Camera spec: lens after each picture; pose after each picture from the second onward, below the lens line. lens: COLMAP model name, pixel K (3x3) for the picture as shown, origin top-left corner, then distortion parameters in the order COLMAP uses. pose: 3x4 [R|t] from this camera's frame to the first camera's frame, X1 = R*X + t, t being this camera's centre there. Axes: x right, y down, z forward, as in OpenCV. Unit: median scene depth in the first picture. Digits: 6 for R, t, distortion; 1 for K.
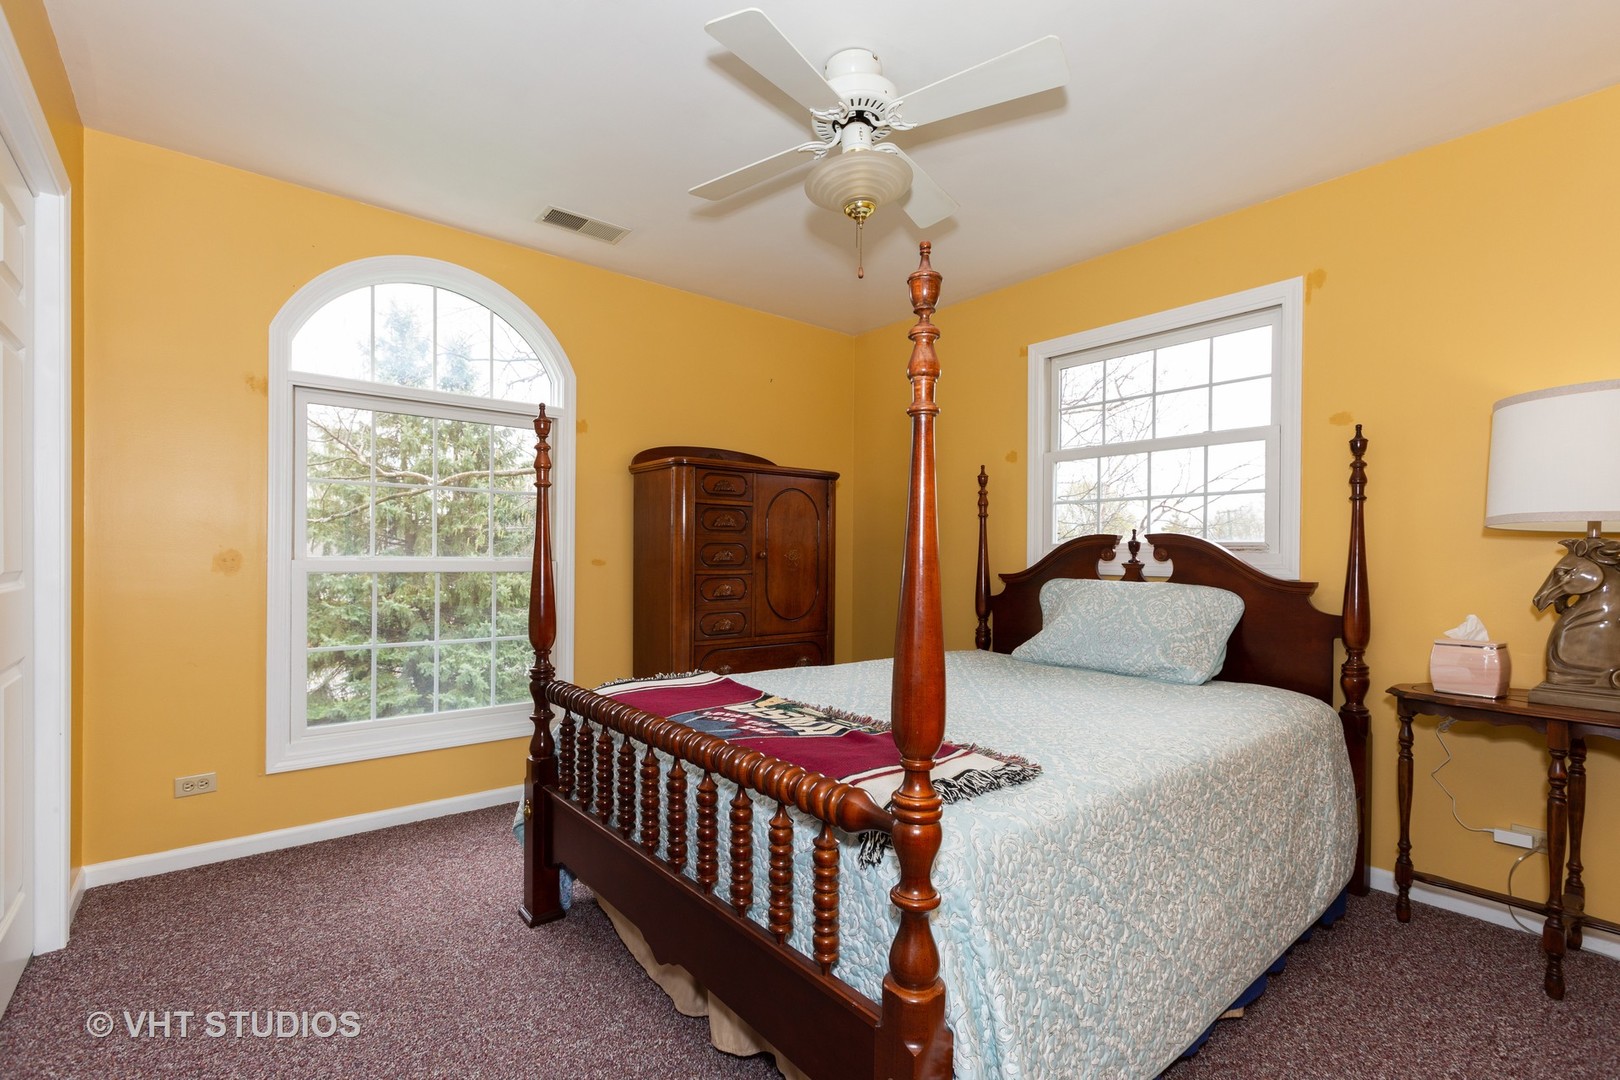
lens RADIAL K [[732.8, 0, 809.0], [0, 732.8, 550.1], [0, 0, 1]] dist [-0.002022, 0.001024]
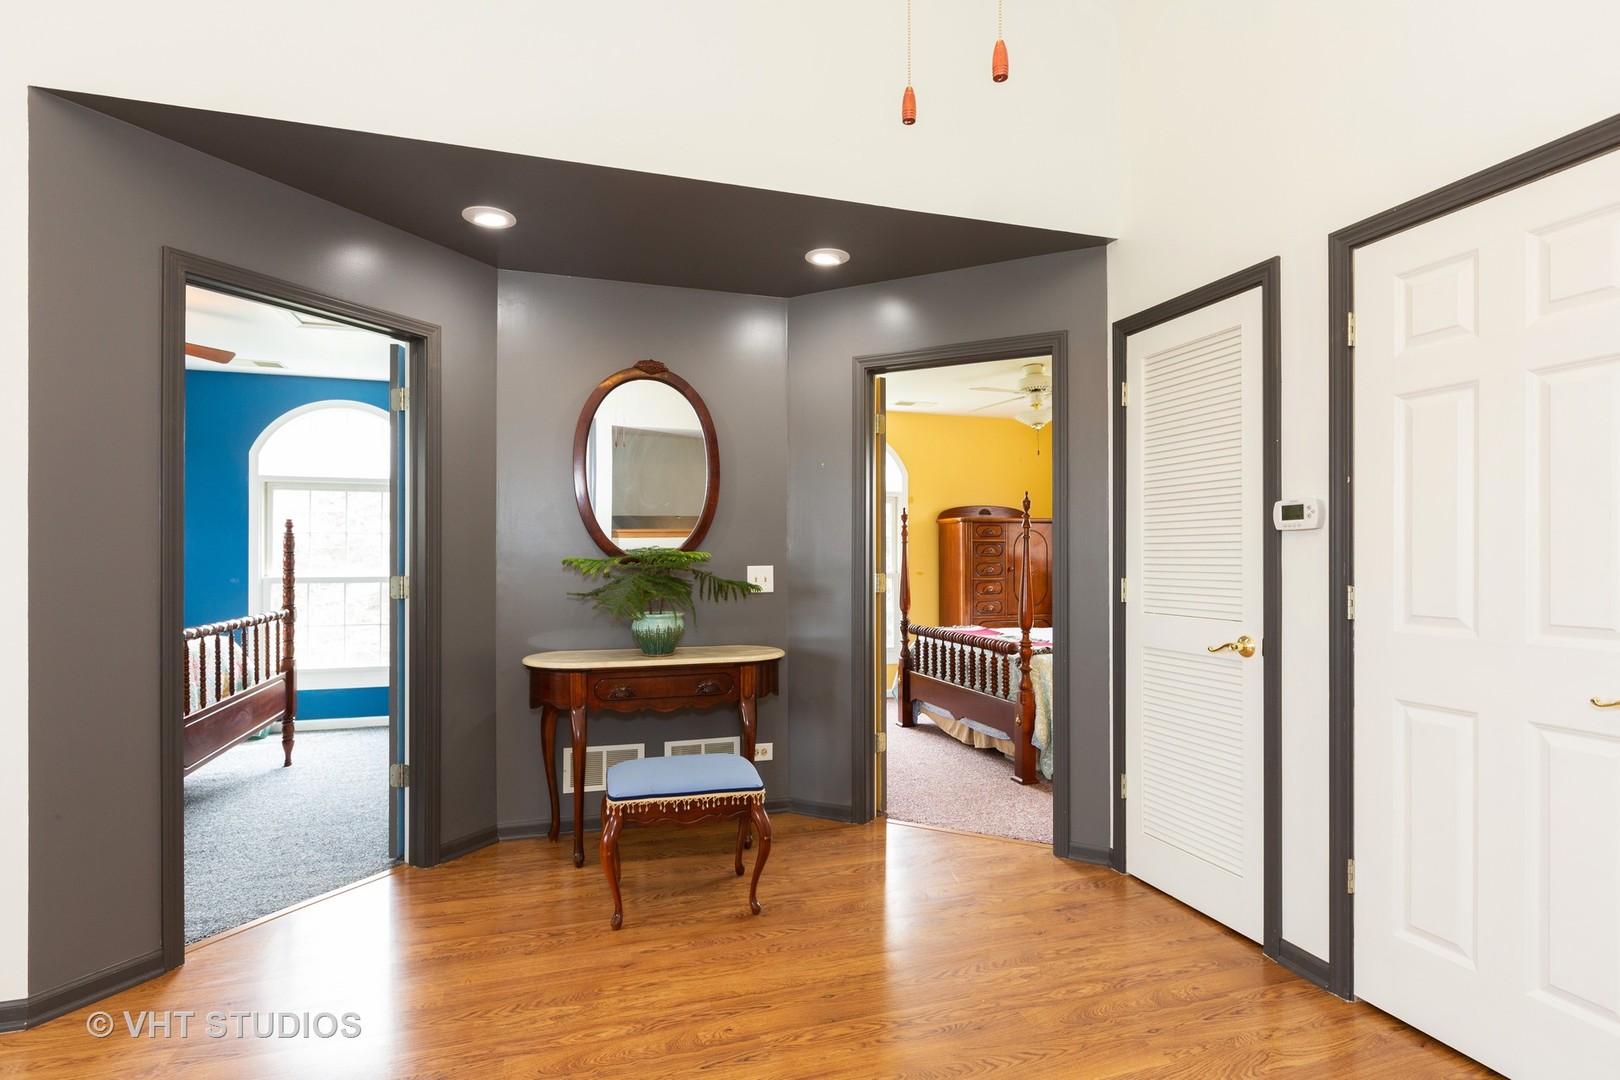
lens RADIAL K [[817.8, 0, 811.9], [0, 817.8, 543.1], [0, 0, 1]] dist [0.001693, -0.001920]
pose [[0.932612, -0.015948, -0.360529, 0.213924], [0.010697, 0.999806, -0.016556, -0.030264], [0.360723, 0.011584, 0.932601, -1.088051]]
